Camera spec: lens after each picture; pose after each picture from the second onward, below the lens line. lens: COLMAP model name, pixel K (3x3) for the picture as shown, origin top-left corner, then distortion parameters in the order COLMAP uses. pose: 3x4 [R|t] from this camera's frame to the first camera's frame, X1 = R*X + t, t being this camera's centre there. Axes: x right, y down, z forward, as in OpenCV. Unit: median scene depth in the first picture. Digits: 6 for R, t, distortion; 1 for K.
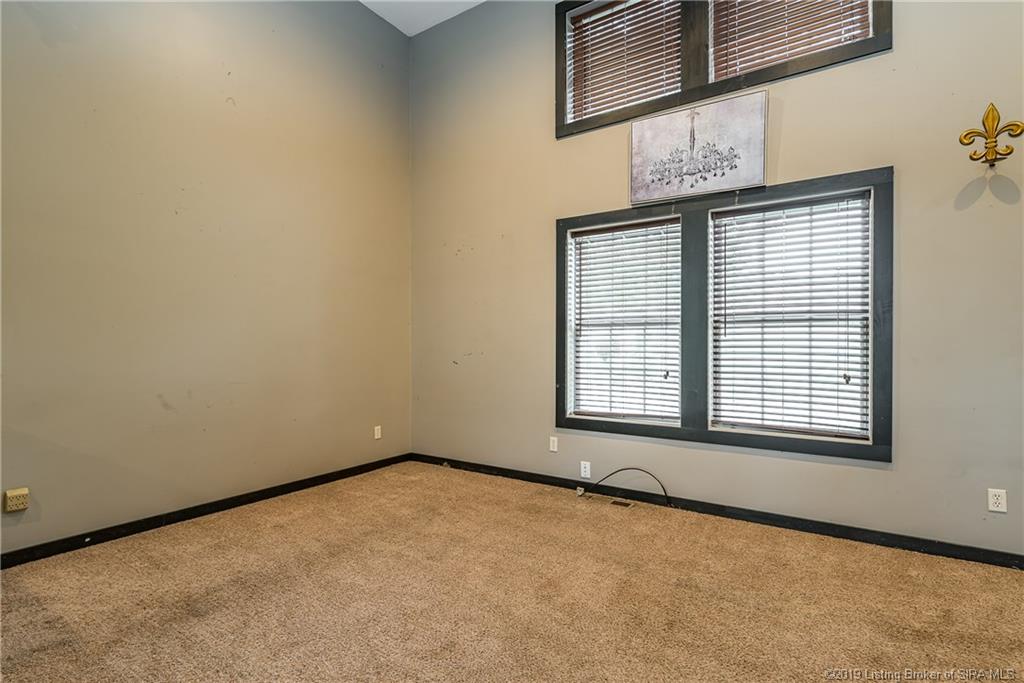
lens RADIAL K [[503.4, 0, 512.0], [0, 503.4, 341.5], [0, 0, 1]] dist [-0.000119, -0.000221]
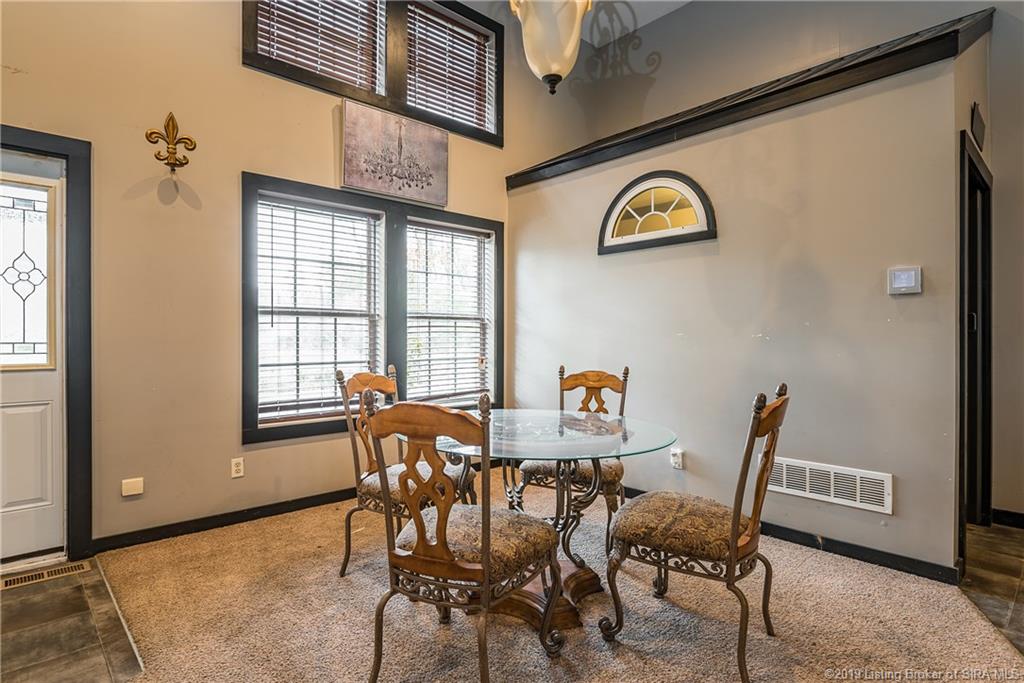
lens RADIAL K [[538.4, 0, 512.0], [0, 538.4, 341.5], [0, 0, 1]] dist [0.000455, 0.000257]
pose [[0.248988, -0.010919, 0.968445, -0.660845], [-0.004642, 0.999912, 0.012467, 0.002989], [-0.968495, -0.007600, 0.248916, 0.447637]]
